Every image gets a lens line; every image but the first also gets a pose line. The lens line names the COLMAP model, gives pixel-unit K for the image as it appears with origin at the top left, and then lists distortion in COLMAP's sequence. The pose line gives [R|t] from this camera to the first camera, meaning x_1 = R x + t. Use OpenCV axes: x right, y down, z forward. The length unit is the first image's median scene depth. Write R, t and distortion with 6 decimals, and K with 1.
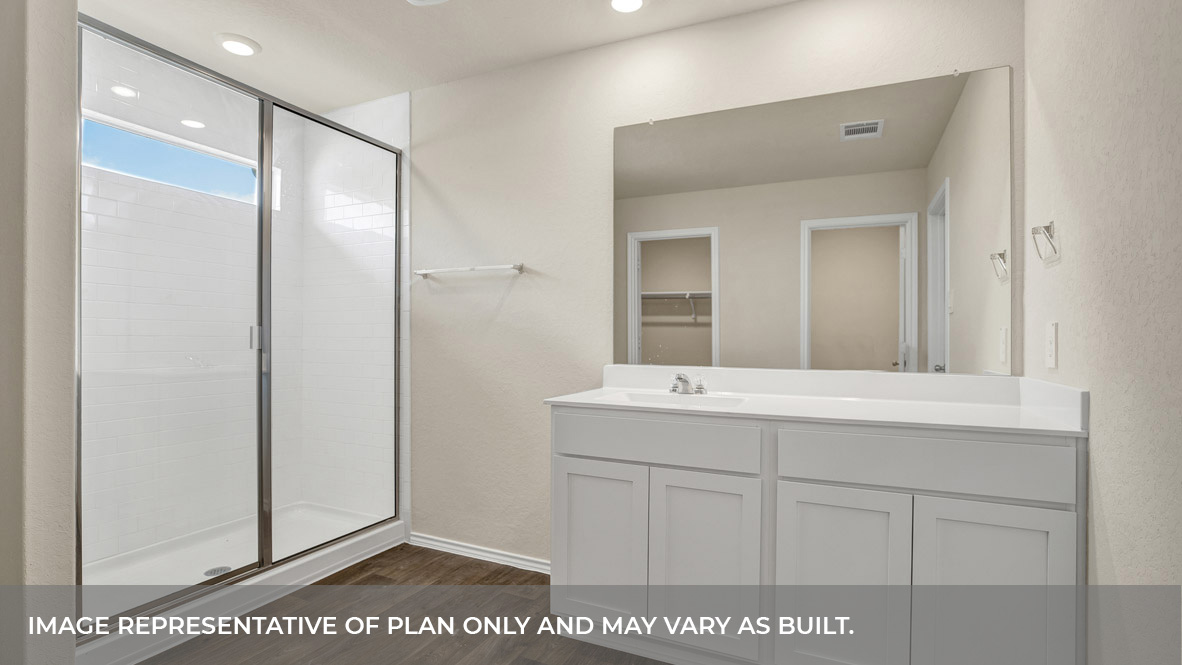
lens RADIAL K [[553.2, 0, 591.0], [0, 553.2, 332.5], [0, 0, 1]] dist [-0.013607, 0.000249]
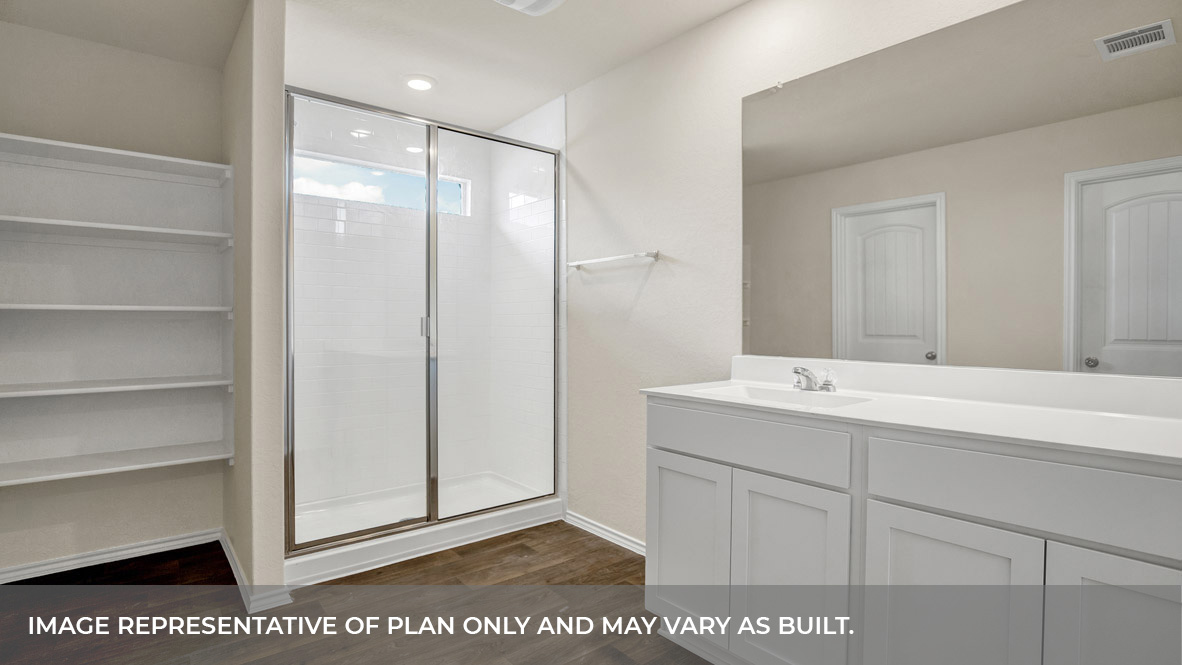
lens RADIAL K [[567.2, 0, 592.5], [0, 567.2, 319.3], [0, 0, 1]] dist [-0.014705, 0.001240]
pose [[0.908035, -0.006967, -0.418835, 0.194739], [0.005751, 0.999975, -0.004165, 0.000449], [0.418854, 0.001373, 0.908053, 0.038590]]
